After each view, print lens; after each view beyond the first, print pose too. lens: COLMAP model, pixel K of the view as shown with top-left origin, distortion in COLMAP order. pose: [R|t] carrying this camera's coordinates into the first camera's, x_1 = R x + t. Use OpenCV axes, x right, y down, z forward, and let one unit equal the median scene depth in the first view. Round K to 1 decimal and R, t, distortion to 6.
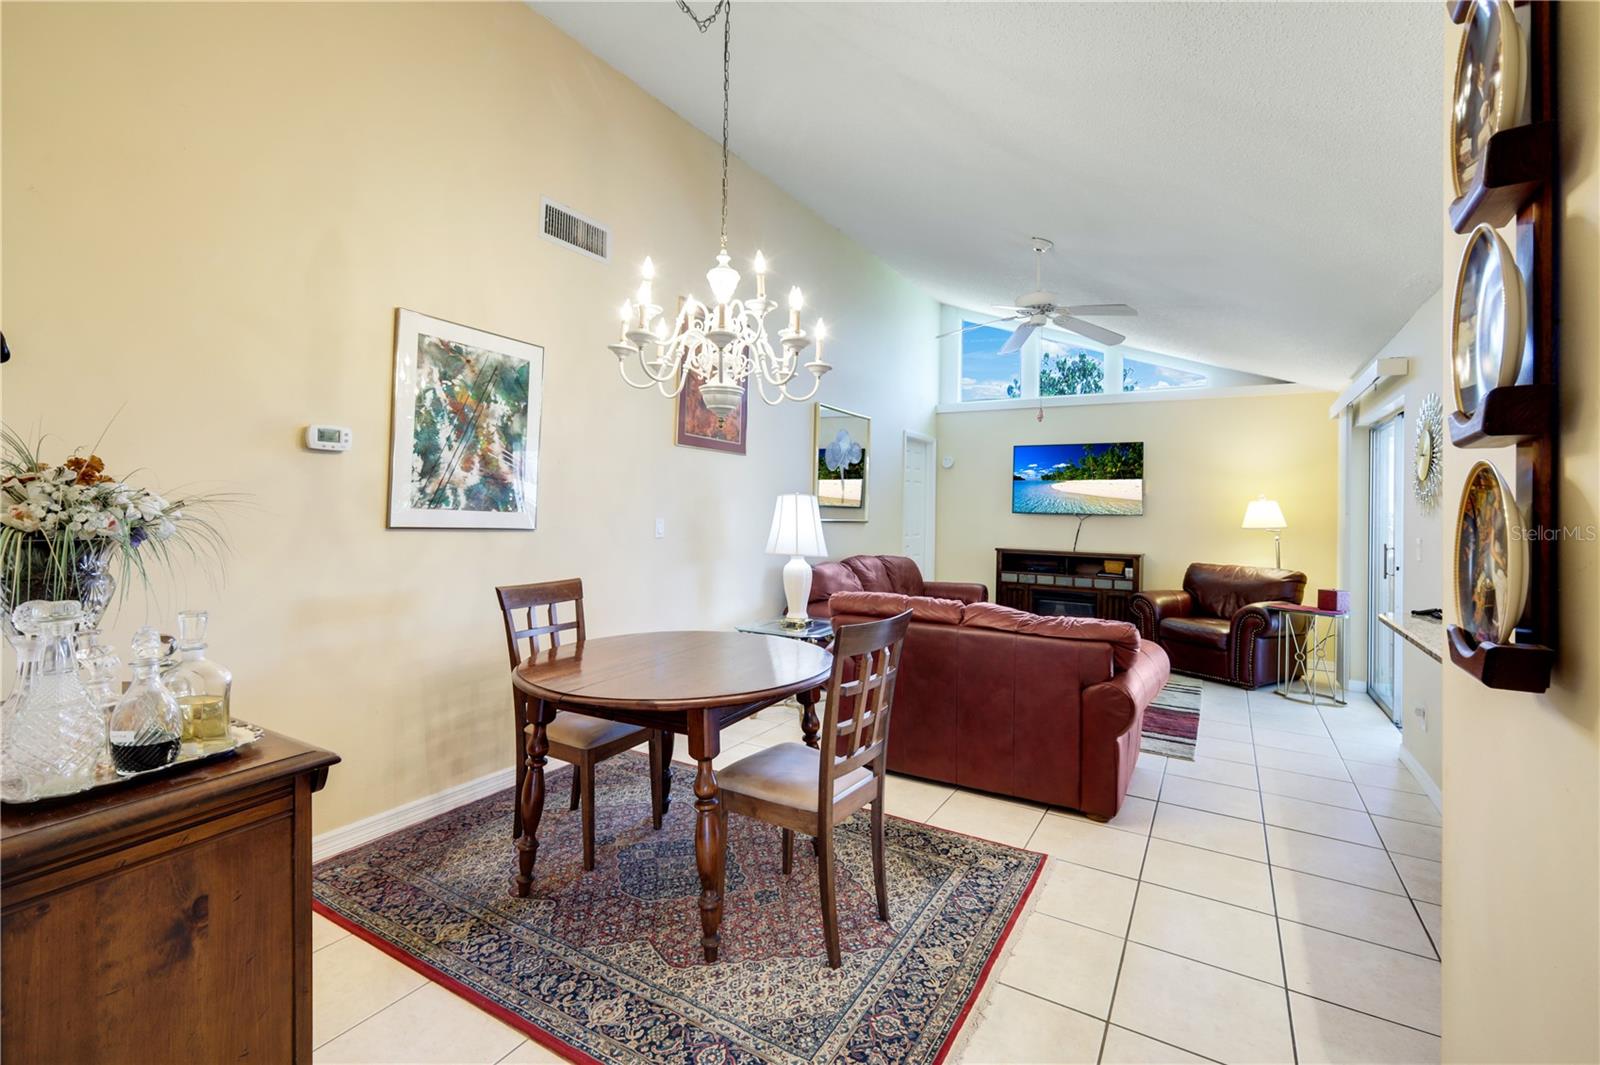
lens RADIAL K [[712.9, 0, 810.2], [0, 712.9, 494.2], [0, 0, 1]] dist [0.012442, 0.000028]
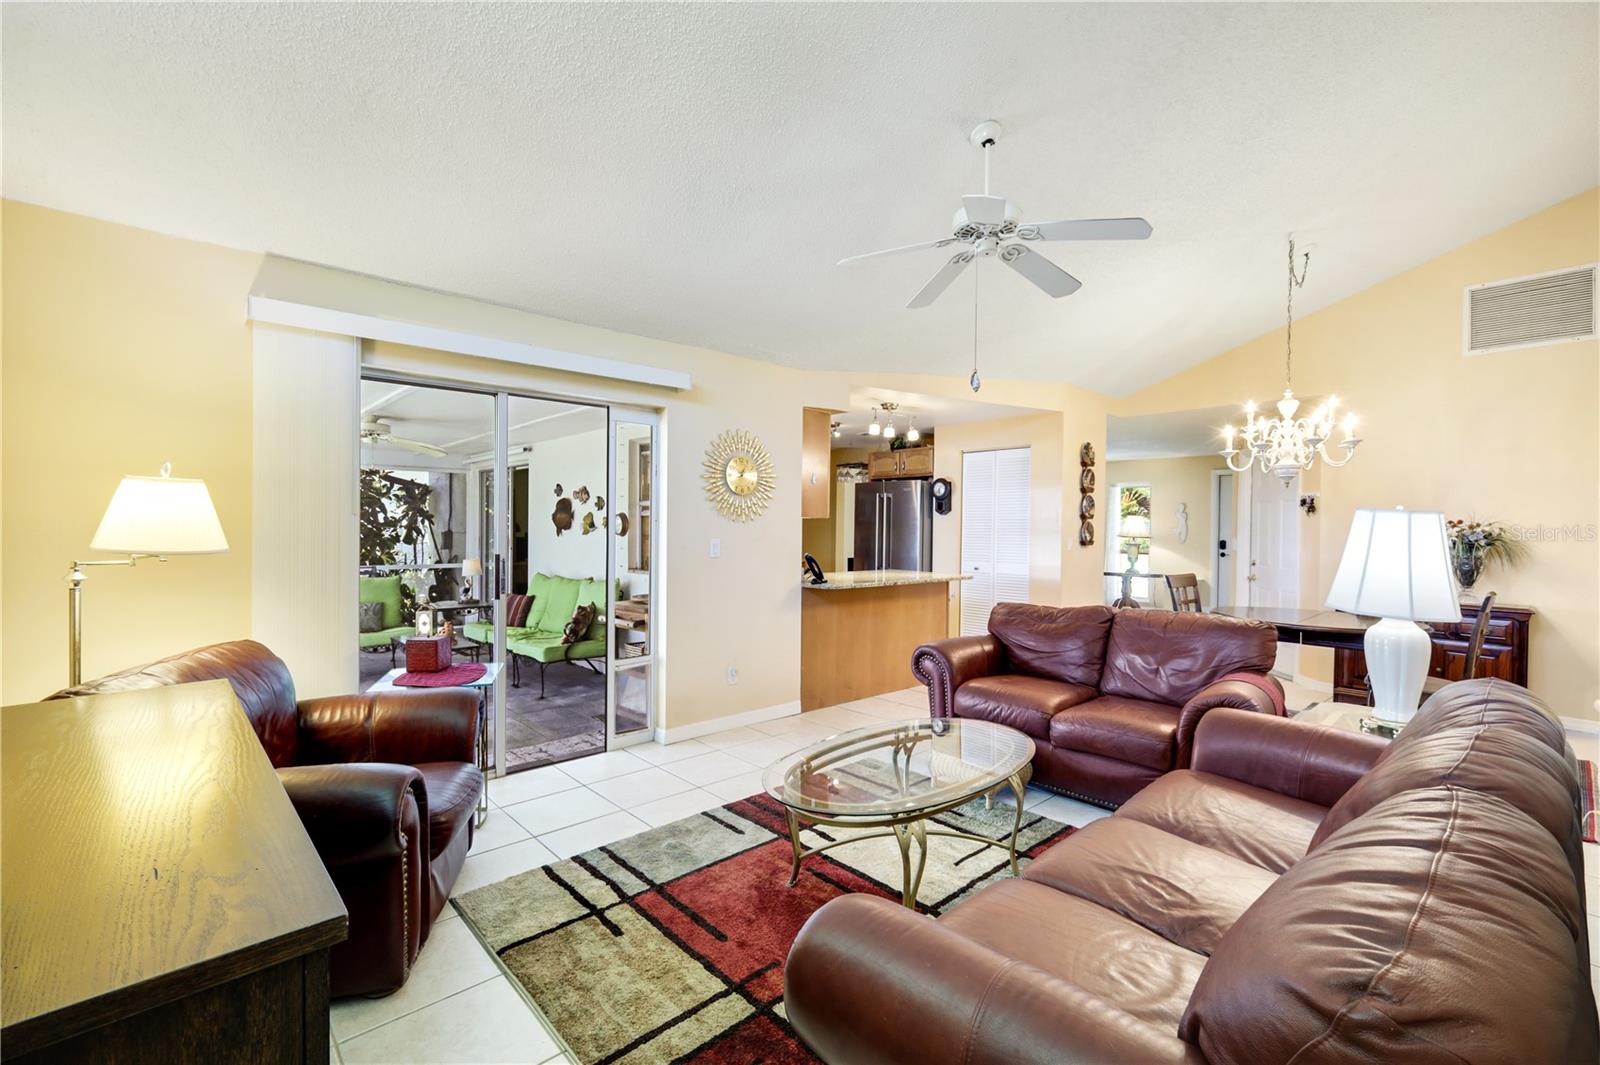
lens RADIAL K [[692.6, 0, 811.4], [0, 692.6, 521.1], [0, 0, 1]] dist [0.000229, 0.000677]
pose [[-0.957924, -0.024825, 0.285945, 0.290498], [-0.031523, 0.999325, -0.018844, 0.039411], [-0.285284, -0.027065, -0.958061, 1.739078]]
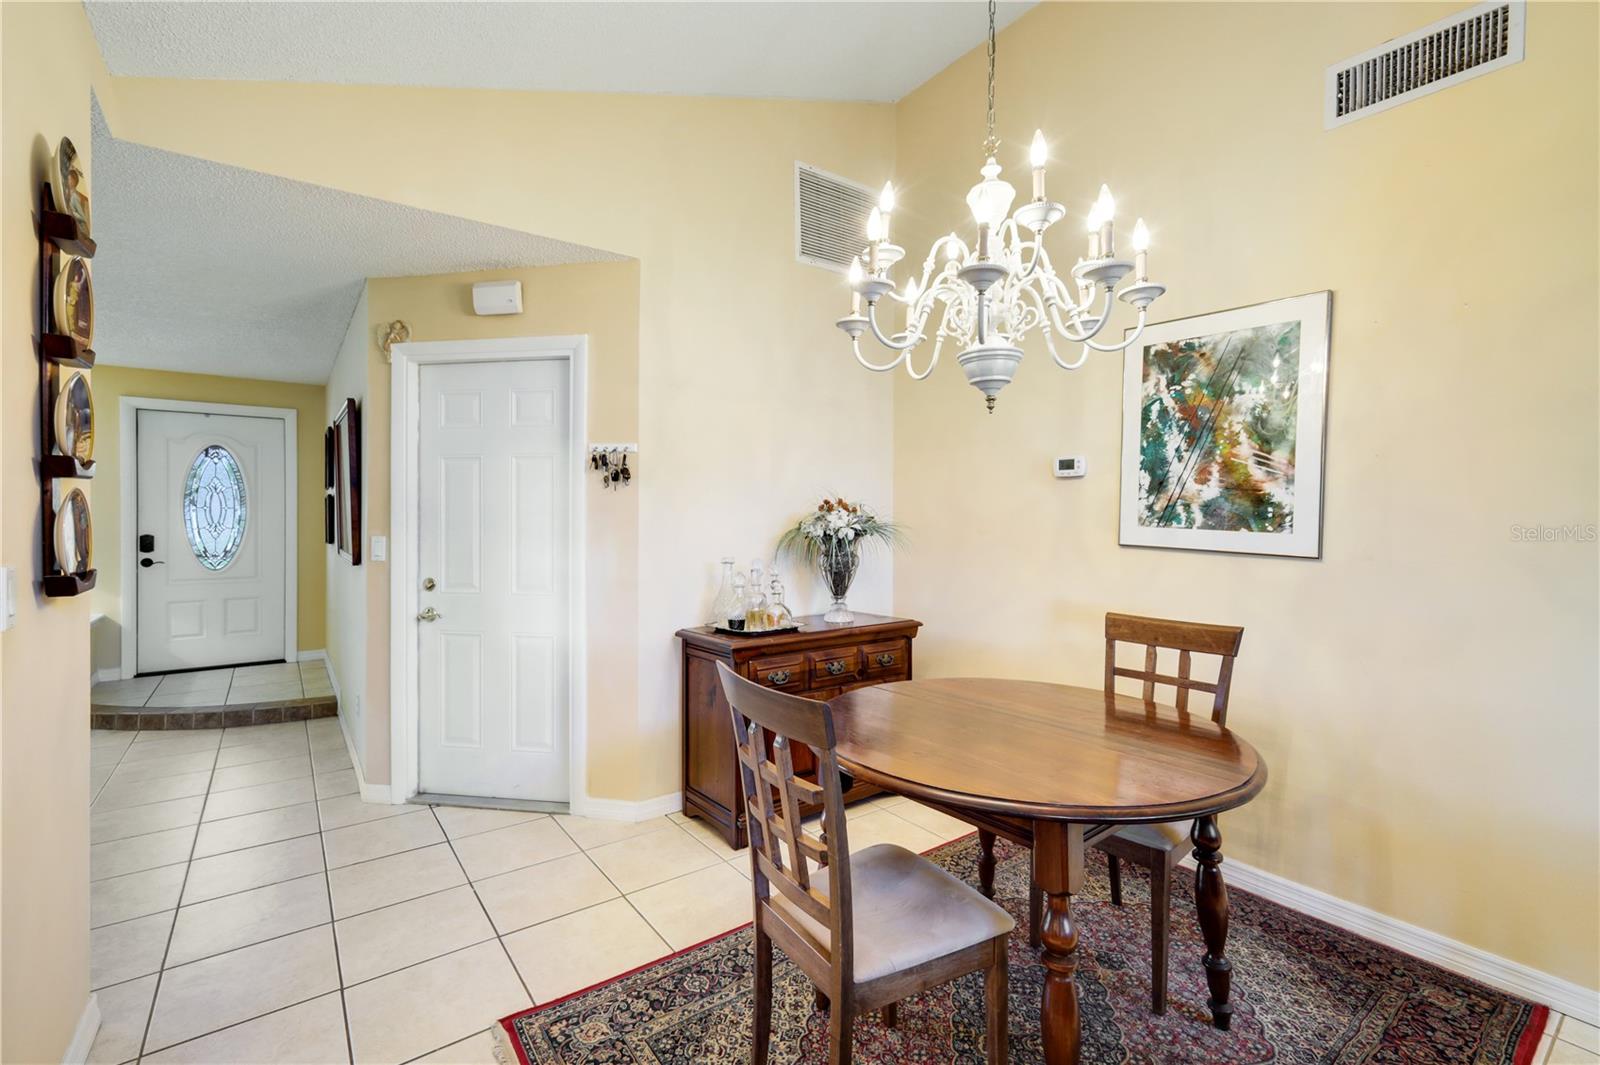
lens RADIAL K [[703.7, 0, 815.9], [0, 703.7, 520.7], [0, 0, 1]] dist [0.000574, -0.000316]
pose [[-0.385239, -0.011526, -0.922745, 0.329410], [0.003854, 0.999893, -0.014099, 0.015487], [0.922809, -0.008988, -0.385154, 0.622419]]
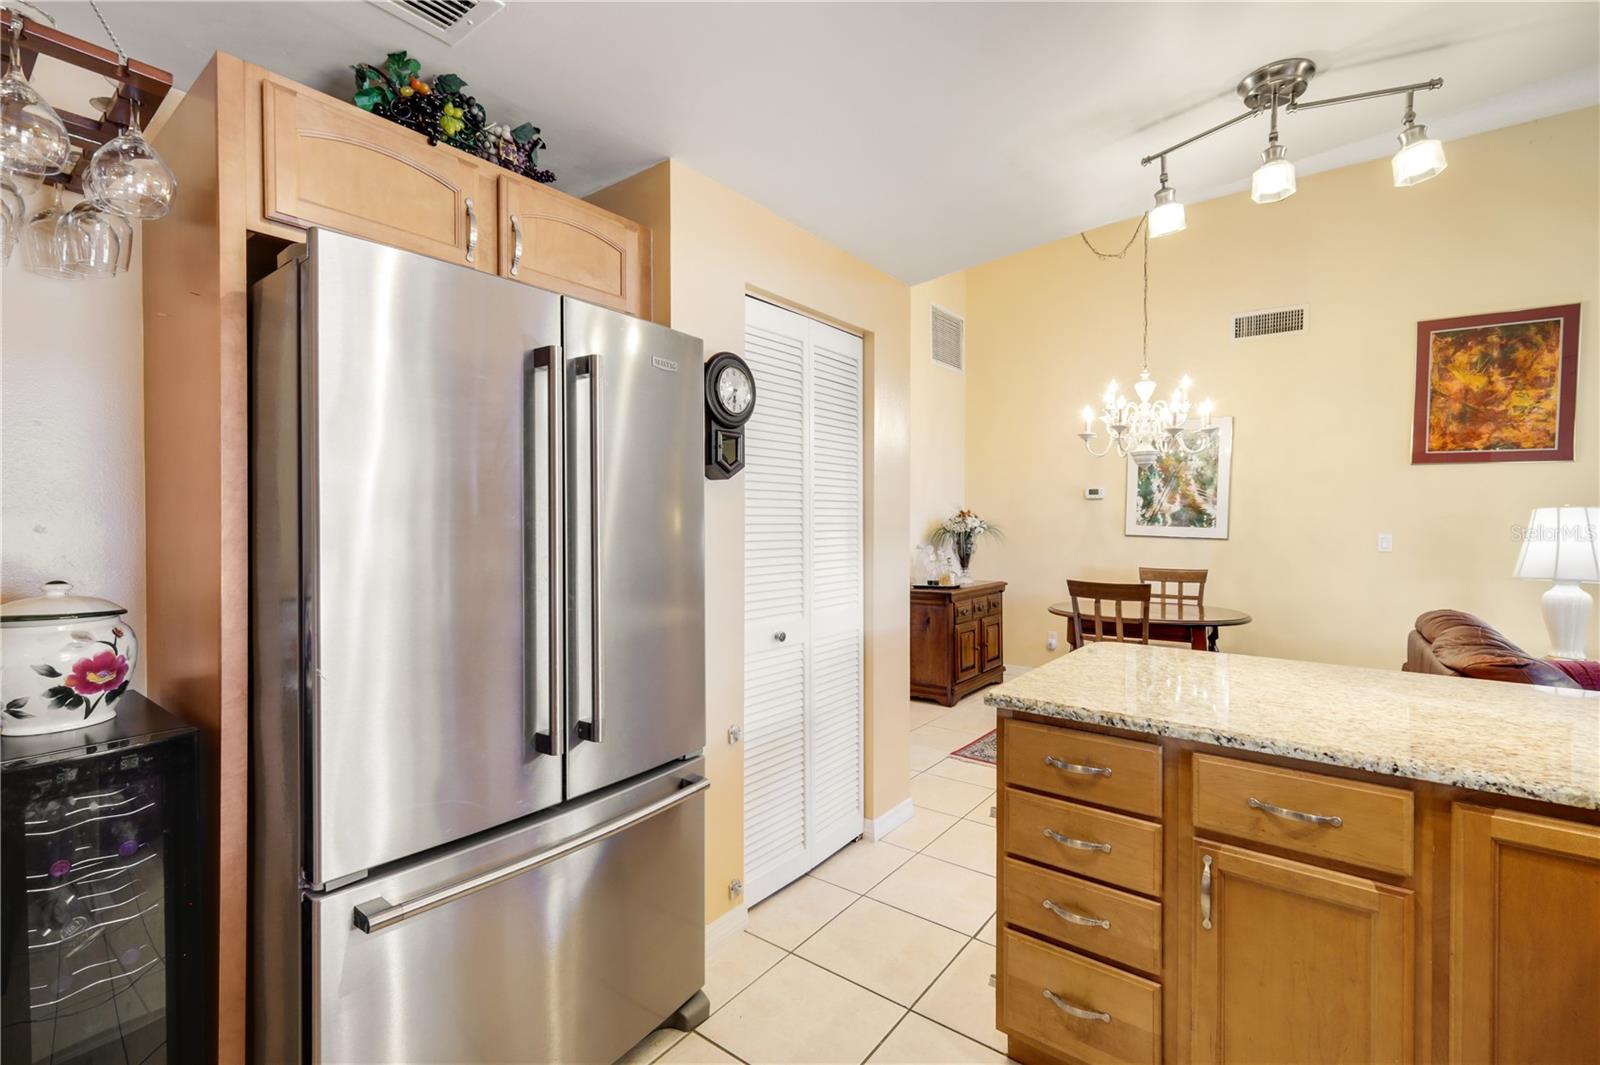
lens RADIAL K [[730.1, 0, 805.3], [0, 730.1, 526.0], [0, 0, 1]] dist [-0.000835, 0.004316]
pose [[-0.107797, -0.011126, -0.994111, 0.946531], [0.010645, 0.999867, -0.012345, 0.023462], [0.994116, -0.011913, -0.107665, 0.215836]]
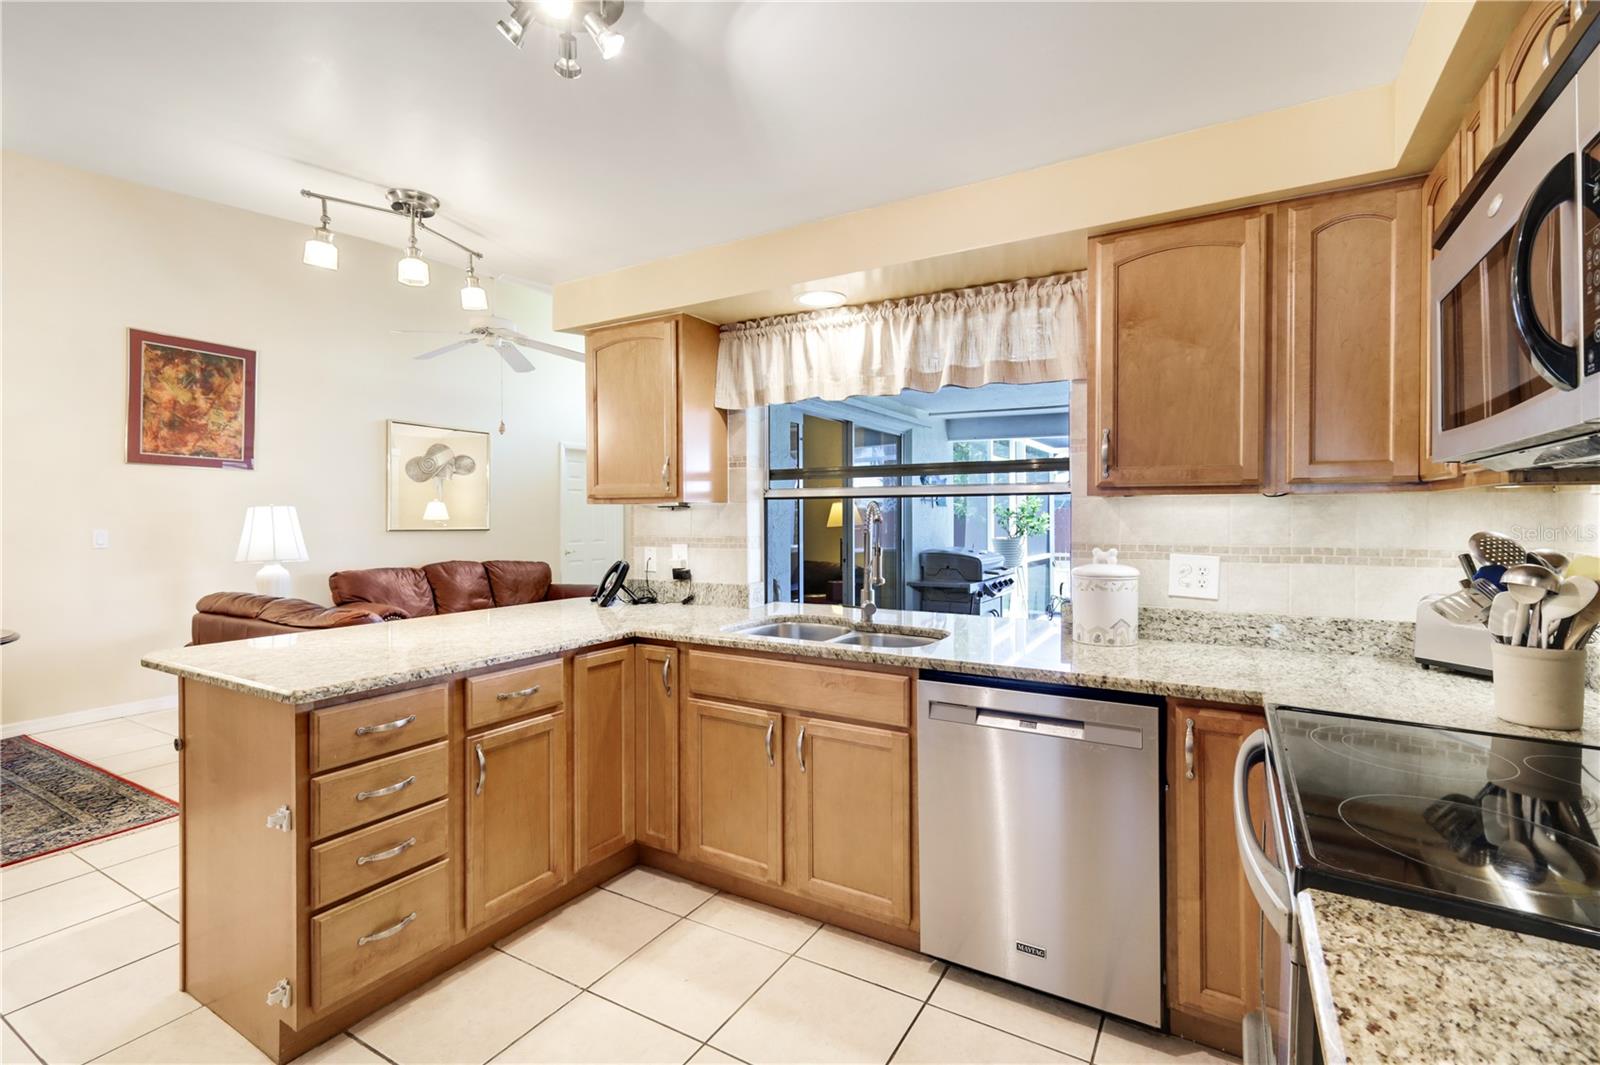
lens RADIAL K [[692.6, 0, 811.4], [0, 692.6, 521.1], [0, 0, 1]] dist [0.000229, 0.000677]
pose [[0.999658, -0.022932, 0.012569, 0.823066], [0.022622, 0.999449, 0.024273, 0.016343], [-0.013119, -0.023980, 0.999626, -0.083136]]
